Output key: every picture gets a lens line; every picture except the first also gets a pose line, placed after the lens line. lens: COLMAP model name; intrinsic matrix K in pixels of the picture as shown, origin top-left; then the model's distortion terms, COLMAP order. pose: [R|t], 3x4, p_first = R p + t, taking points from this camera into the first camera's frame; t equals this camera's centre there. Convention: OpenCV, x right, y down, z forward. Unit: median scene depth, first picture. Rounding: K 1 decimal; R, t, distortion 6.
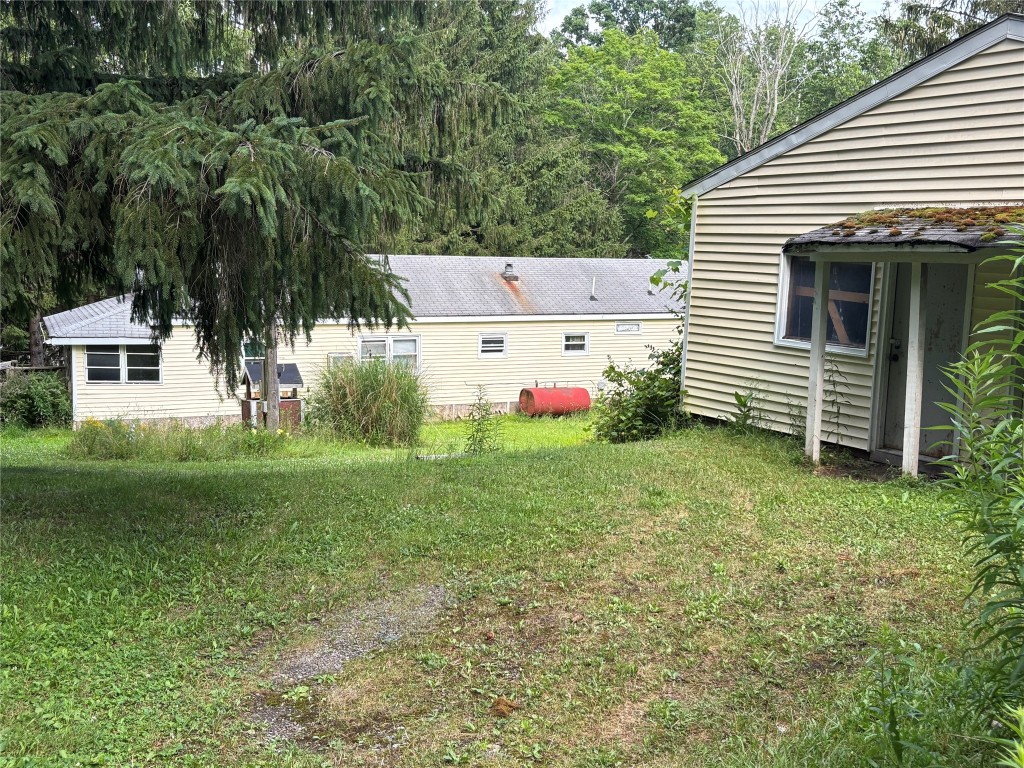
lens RADIAL K [[1103.2, 0, 512.5], [0, 1103.2, 384.2], [0, 0, 1]] dist [0.015535, 0.000000]
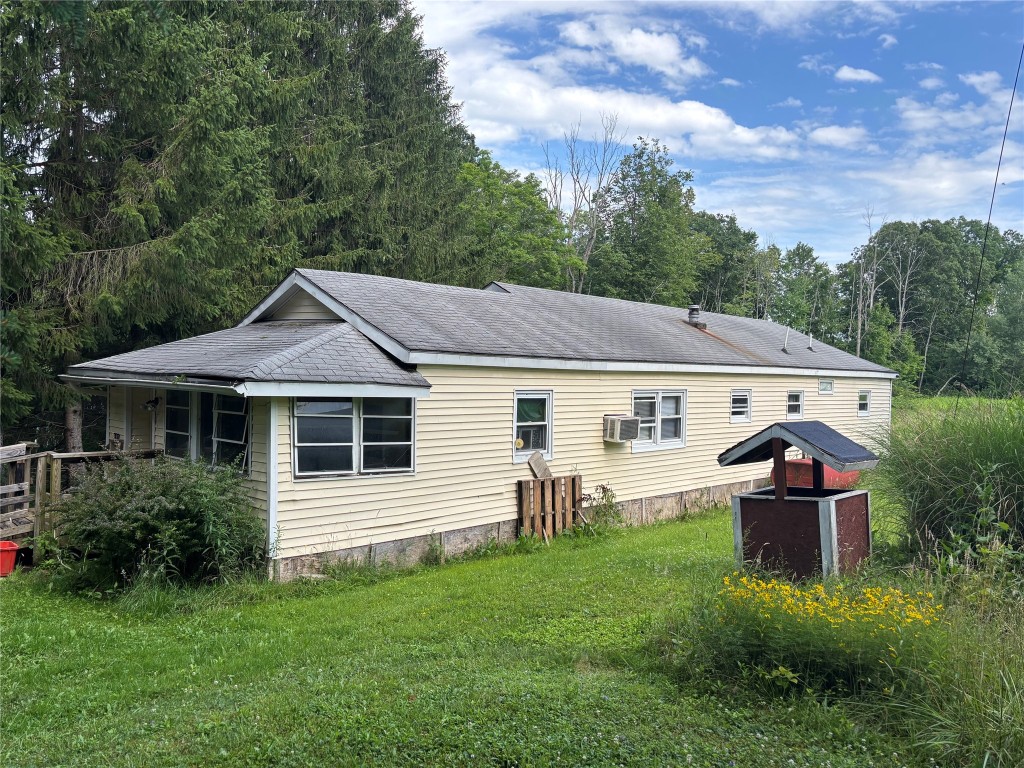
lens RADIAL K [[780.5, 0, 511.0], [0, 780.5, 384.4], [0, 0, 1]] dist [-0.010570, -0.001326]
pose [[0.973750, -0.033465, 0.225145, -0.363502], [0.060620, 0.991537, -0.114799, 0.003095], [-0.219398, 0.125434, 0.967539, 0.638942]]
